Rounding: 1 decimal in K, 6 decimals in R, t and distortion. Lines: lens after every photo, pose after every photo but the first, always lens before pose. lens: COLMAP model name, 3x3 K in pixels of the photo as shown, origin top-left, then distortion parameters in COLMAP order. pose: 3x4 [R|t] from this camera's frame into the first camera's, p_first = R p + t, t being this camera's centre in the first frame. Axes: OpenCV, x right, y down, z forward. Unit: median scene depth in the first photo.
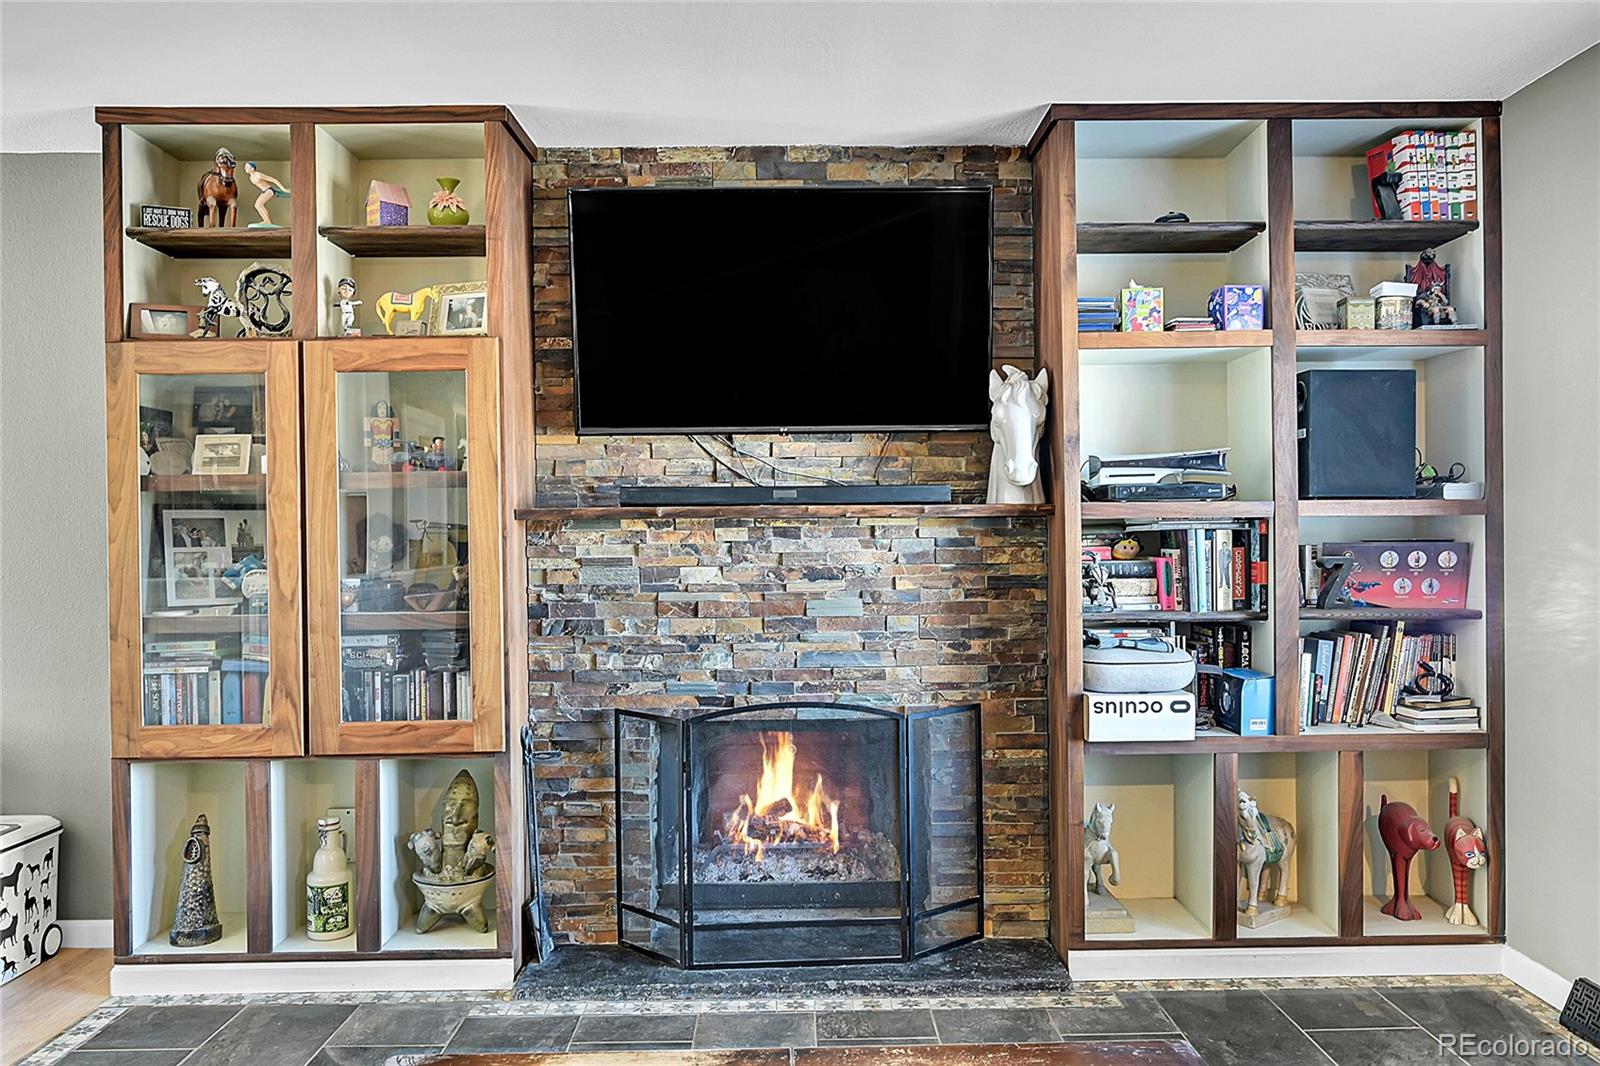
lens RADIAL K [[1246.9, 0, 800.0], [0, 1246.9, 533.0], [0, 0, 1]] dist [0.002613, 0.001831]
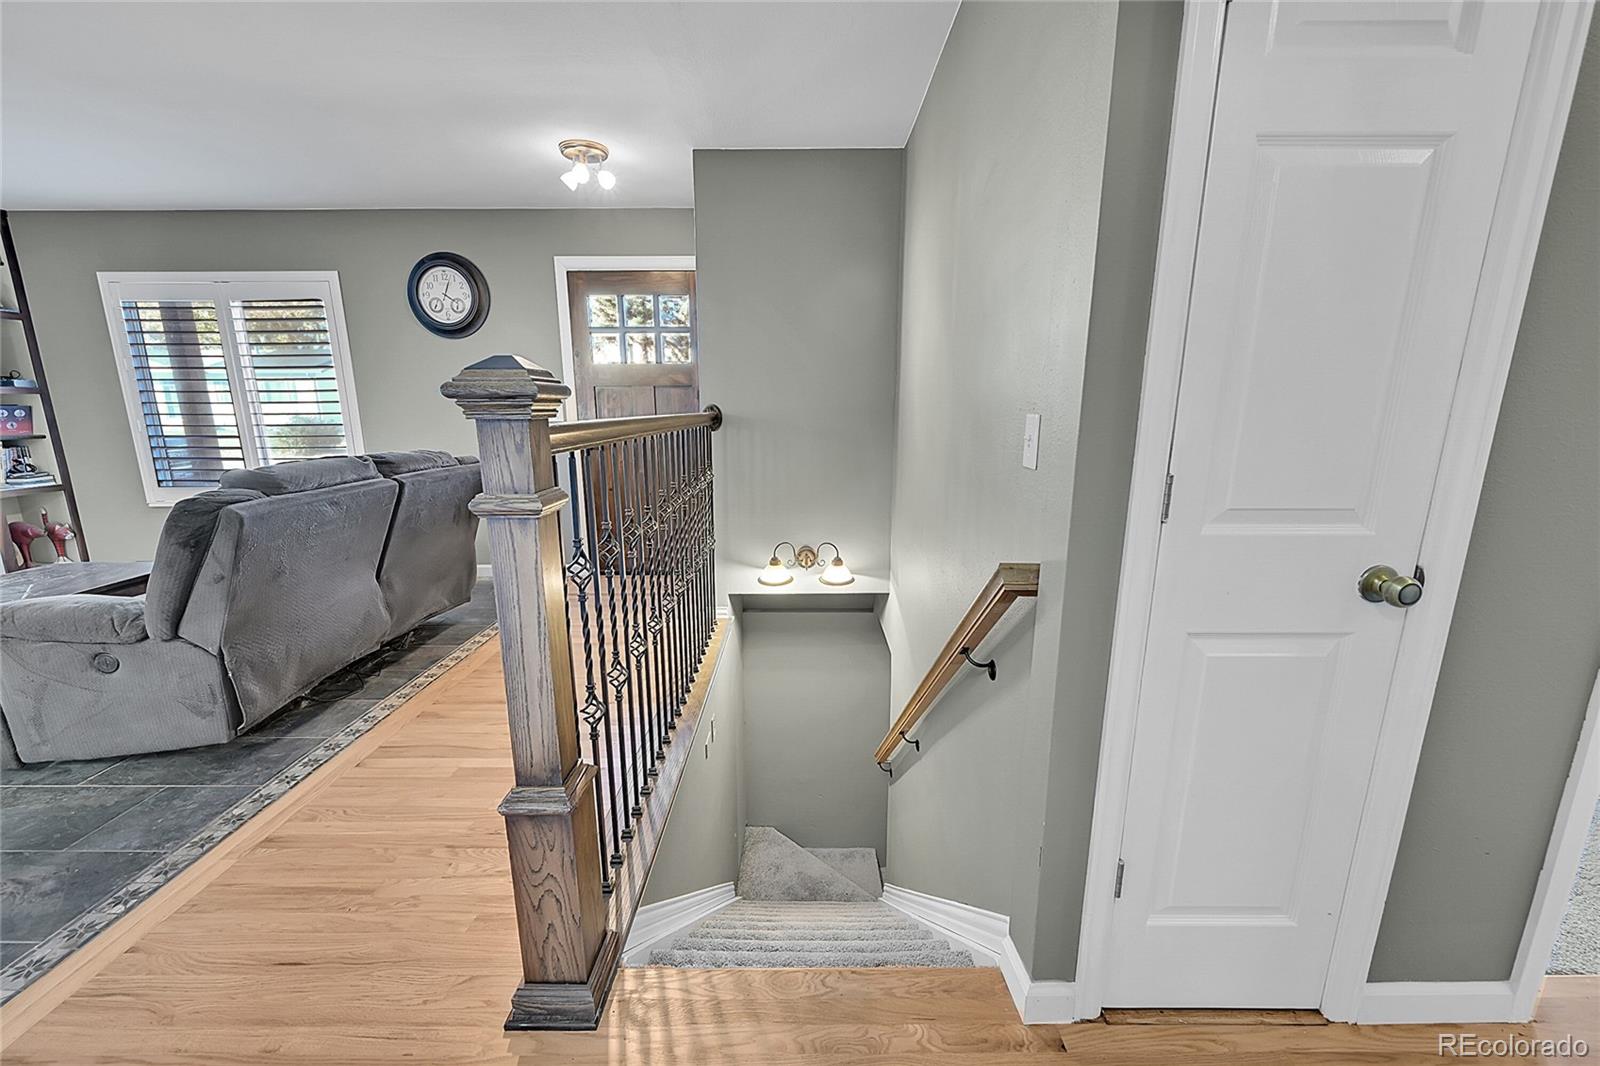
lens RADIAL K [[629.1, 0, 806.6], [0, 629.1, 538.2], [0, 0, 1]] dist [-0.002654, 0.000329]
pose [[0.019750, -0.200898, 0.979413, -0.639180], [0.000426, 0.979606, 0.200928, 0.015025], [-0.999805, -0.003551, 0.019433, -0.485114]]
